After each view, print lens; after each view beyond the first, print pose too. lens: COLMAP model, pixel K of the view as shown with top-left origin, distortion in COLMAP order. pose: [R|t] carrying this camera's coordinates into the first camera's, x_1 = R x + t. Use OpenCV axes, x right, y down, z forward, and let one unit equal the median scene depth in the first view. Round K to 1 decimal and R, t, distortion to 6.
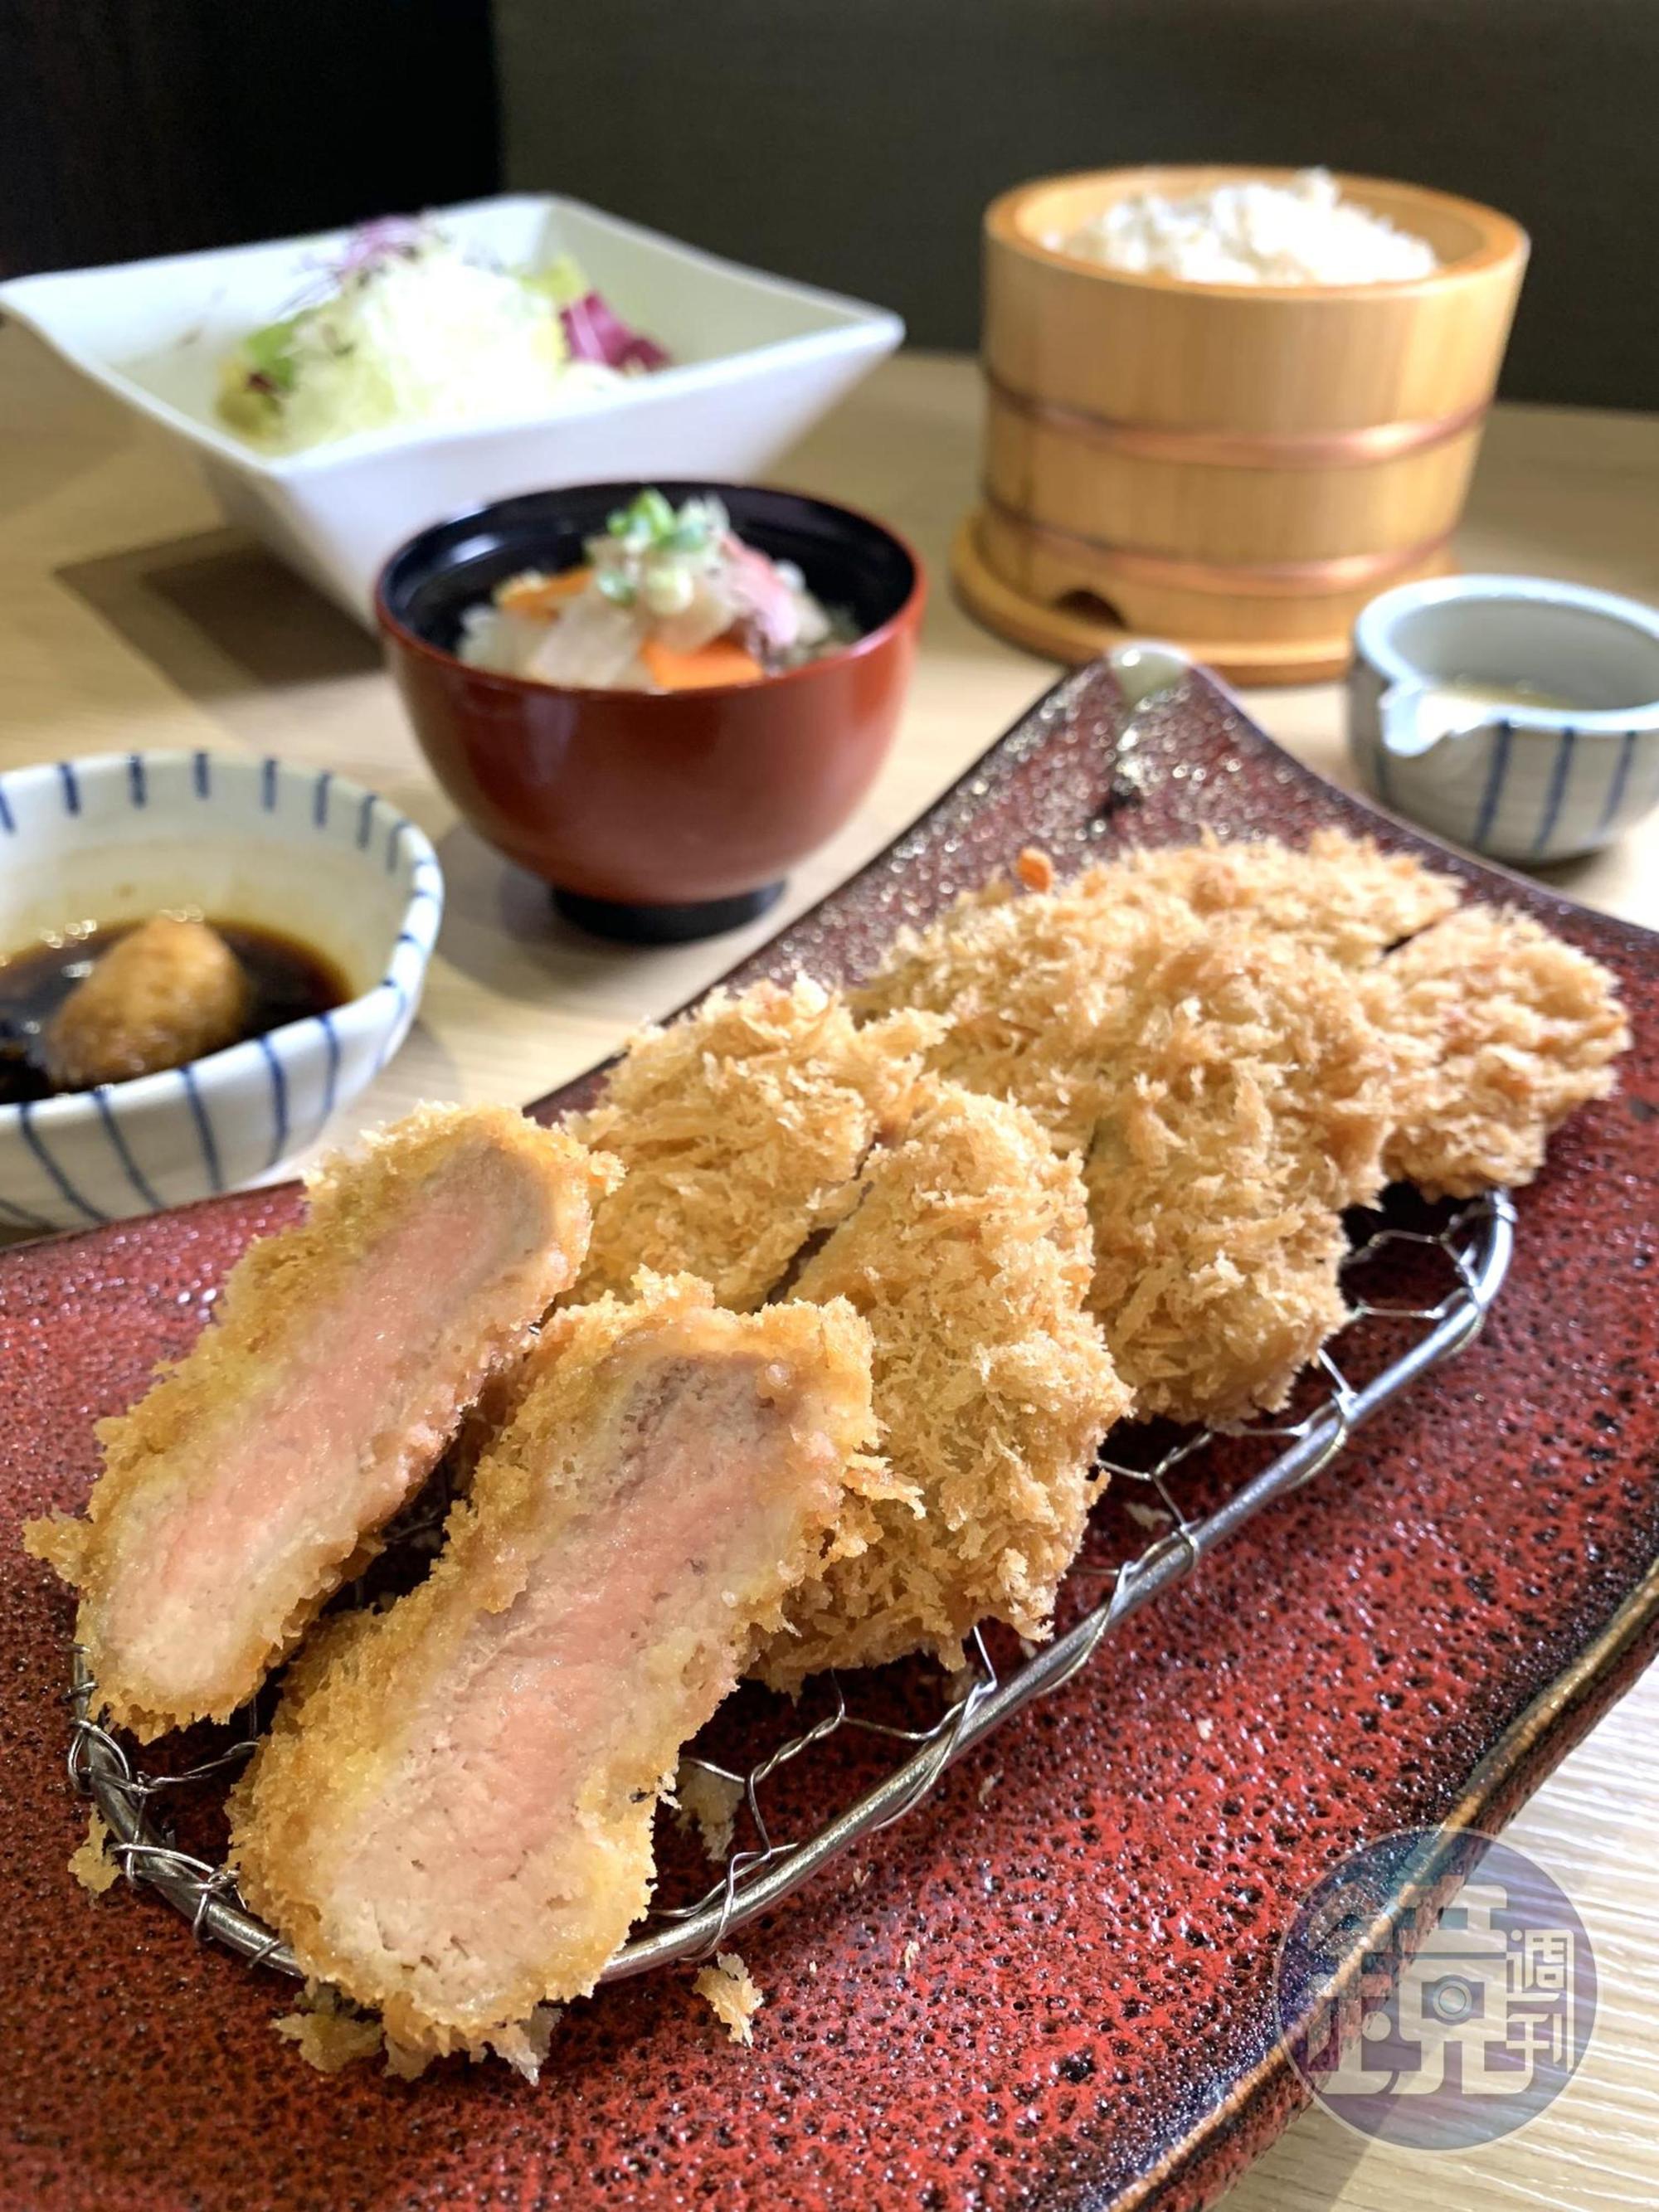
lens RADIAL K [[1747.4, 0, 829.5], [0, 1747.4, 1106.0], [0, 0, 1]] dist [0.007821, 0.010134]
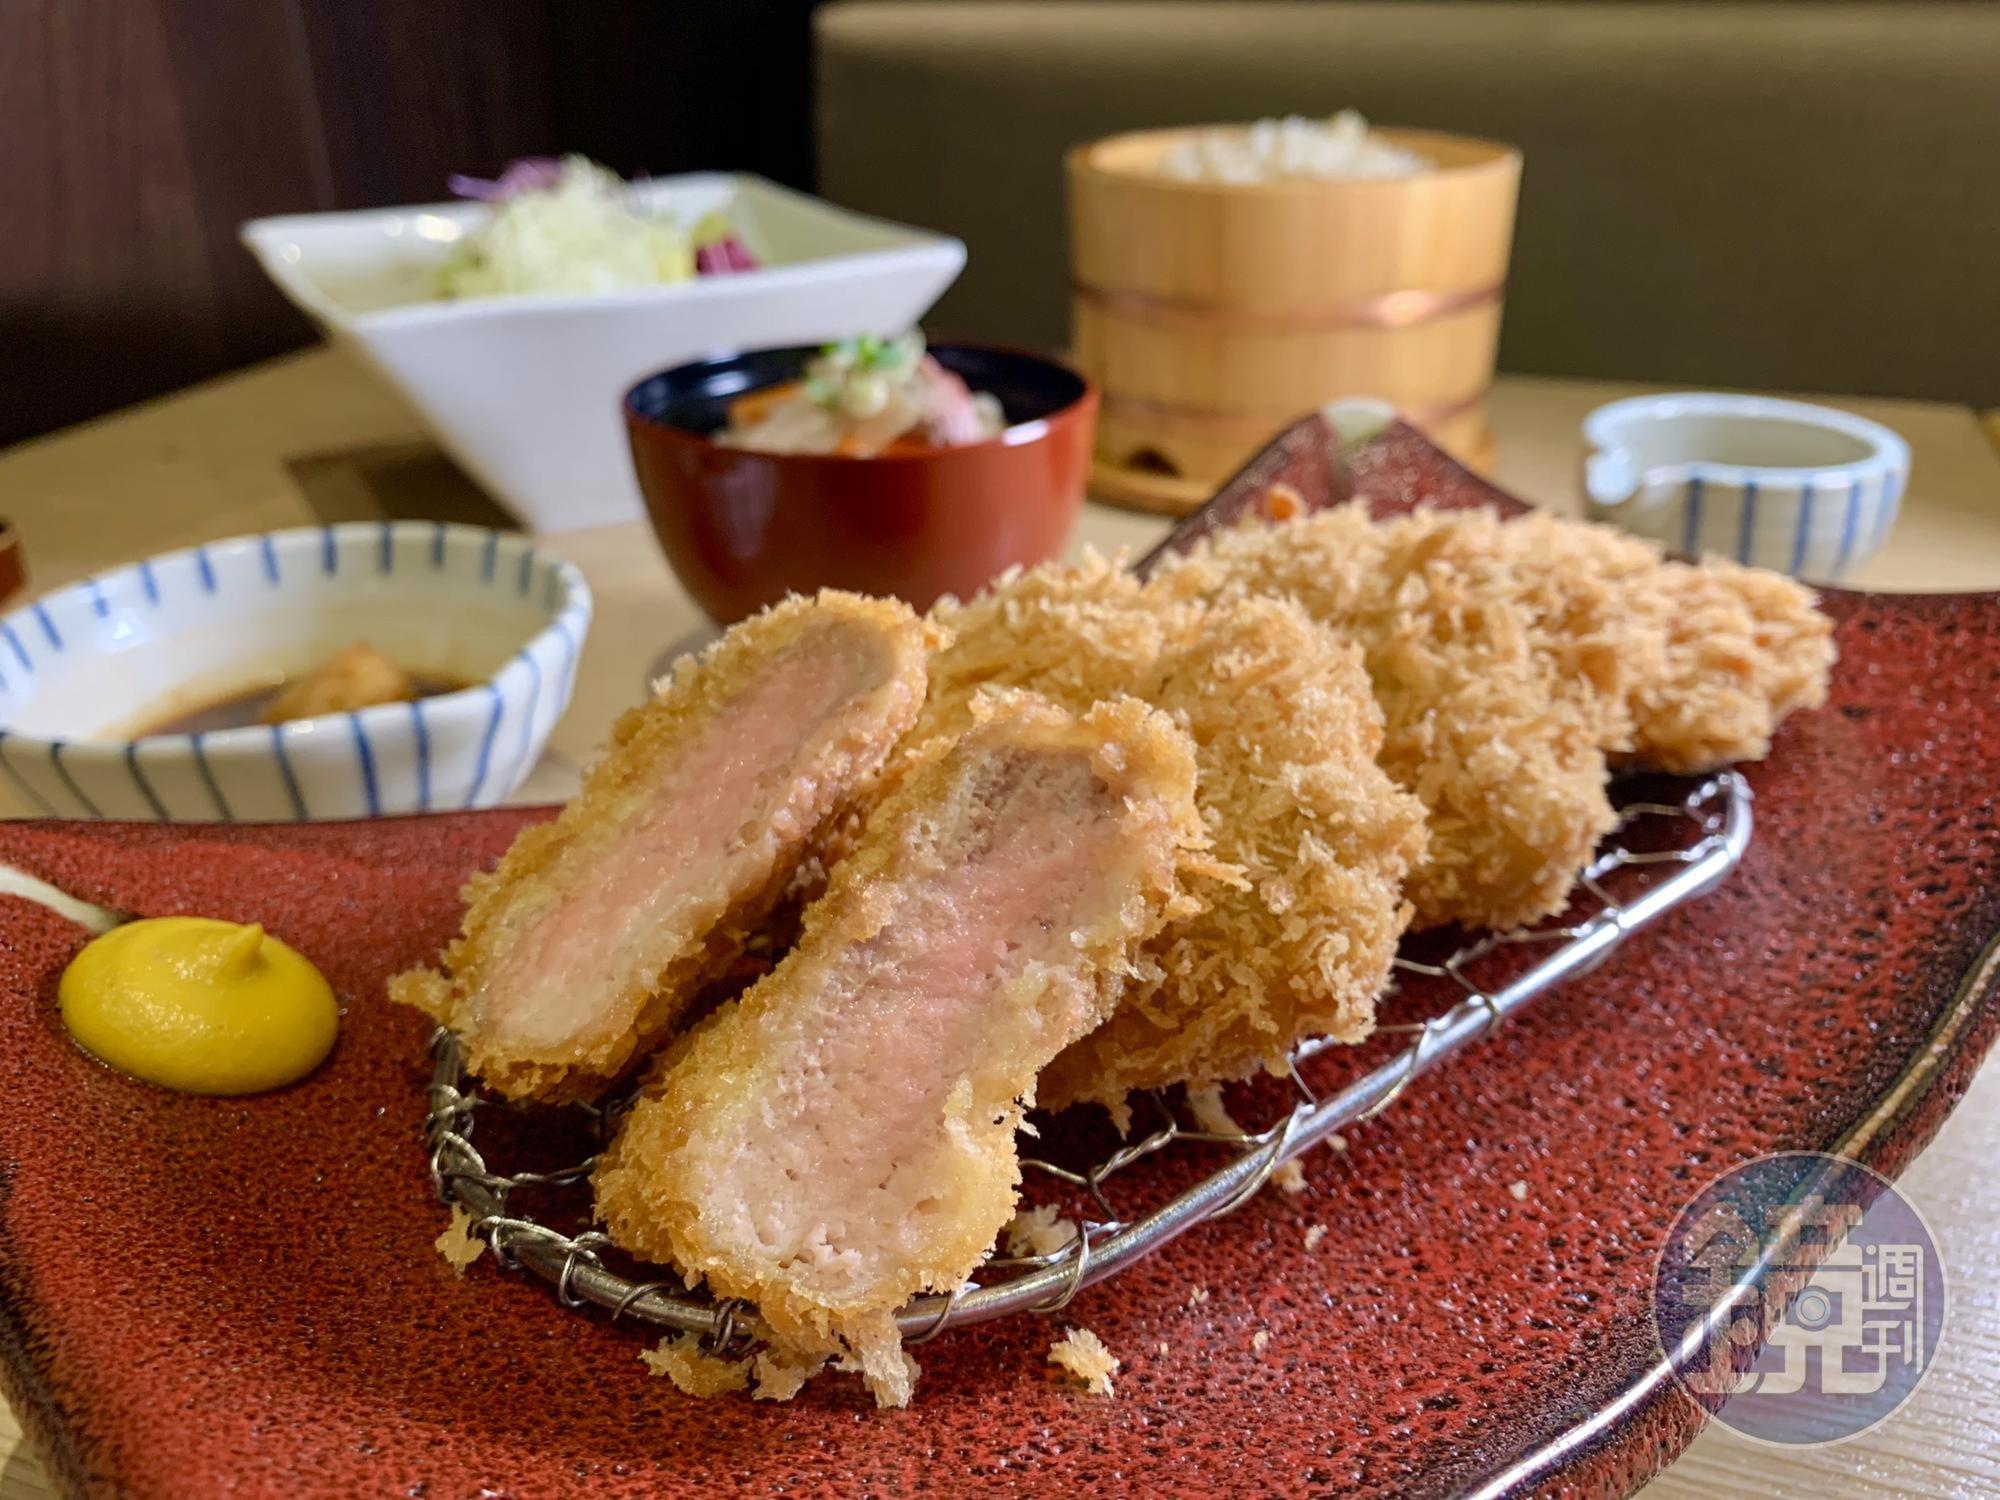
lens RADIAL K [[1669.4, 0, 1000.0], [0, 1669.4, 750.0], [0, 0, 1]] dist [0.008285, 0.010213]
pose [[0.999769, -0.021261, -0.003129, -0.091055], [0.019974, 0.973065, -0.229665, 0.367635], [0.007927, 0.229549, 0.973265, -0.014054]]
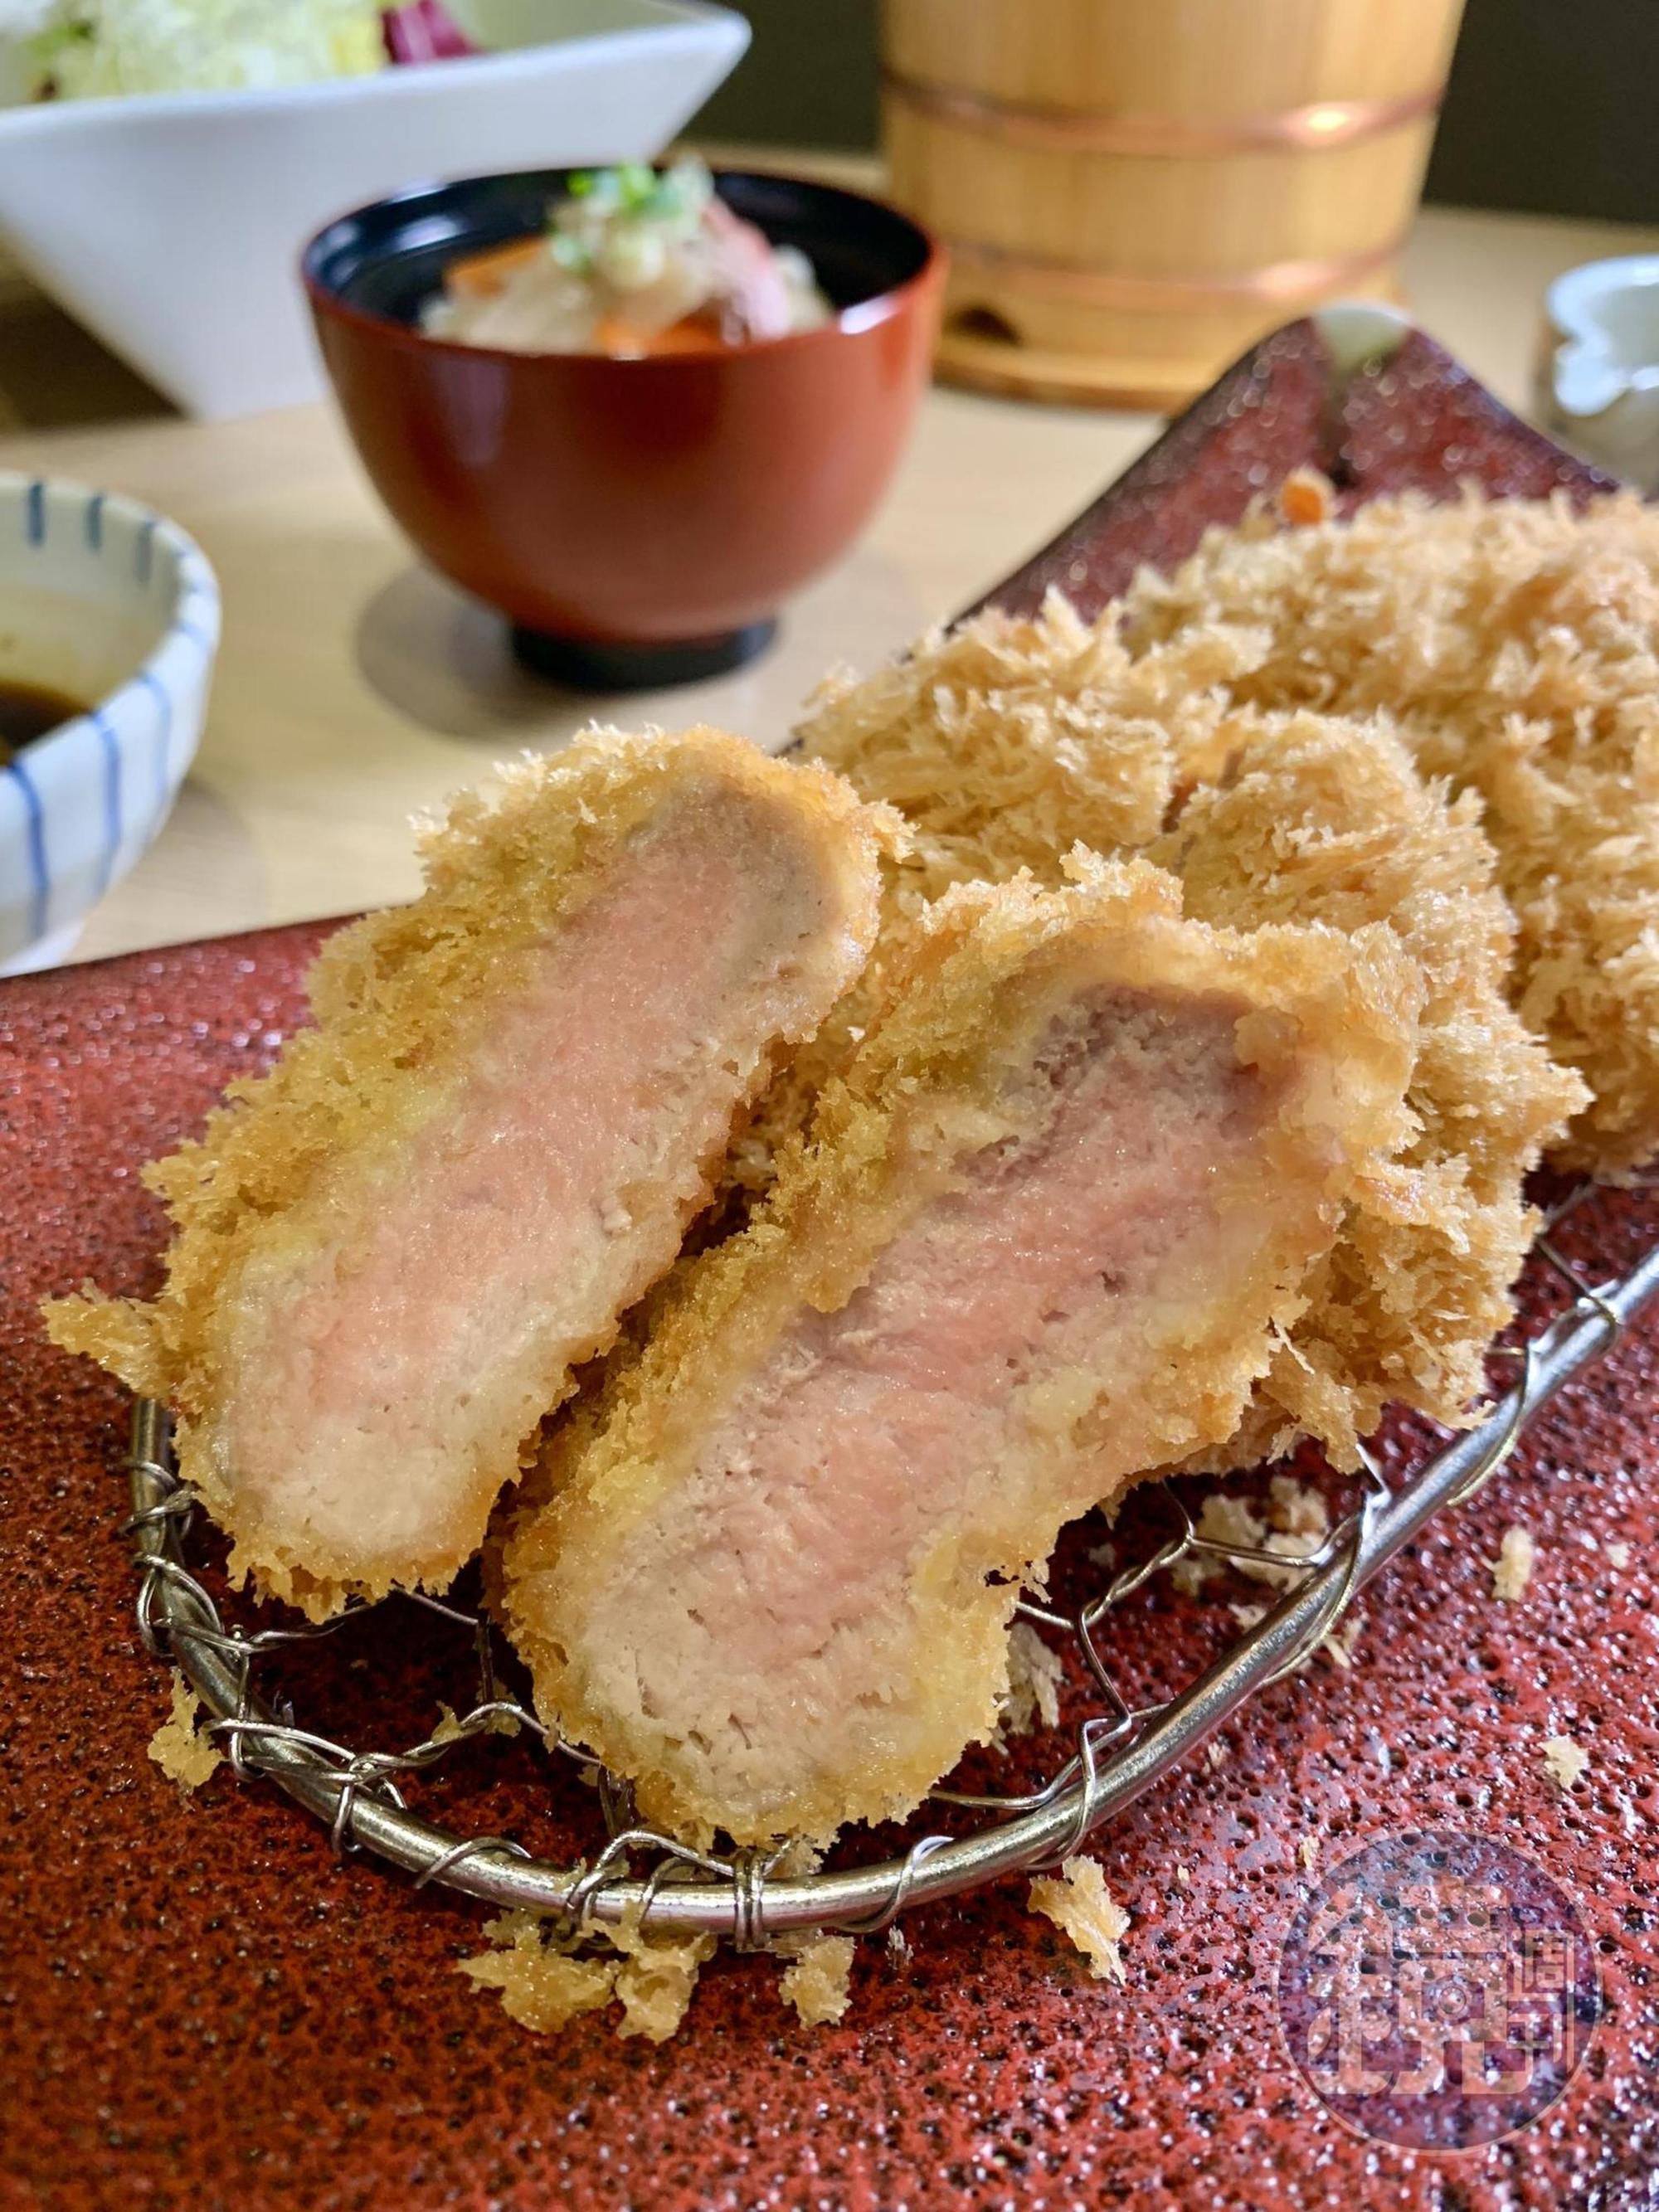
lens RADIAL K [[1743.3, 0, 829.5], [0, 1743.3, 1106.0], [0, 0, 1]] dist [-0.004106, -0.000727]
pose [[0.999748, -0.009881, 0.020181, -0.163127], [0.008827, 0.998626, 0.051653, 0.132899], [-0.020664, -0.051462, 0.998461, 0.292339]]
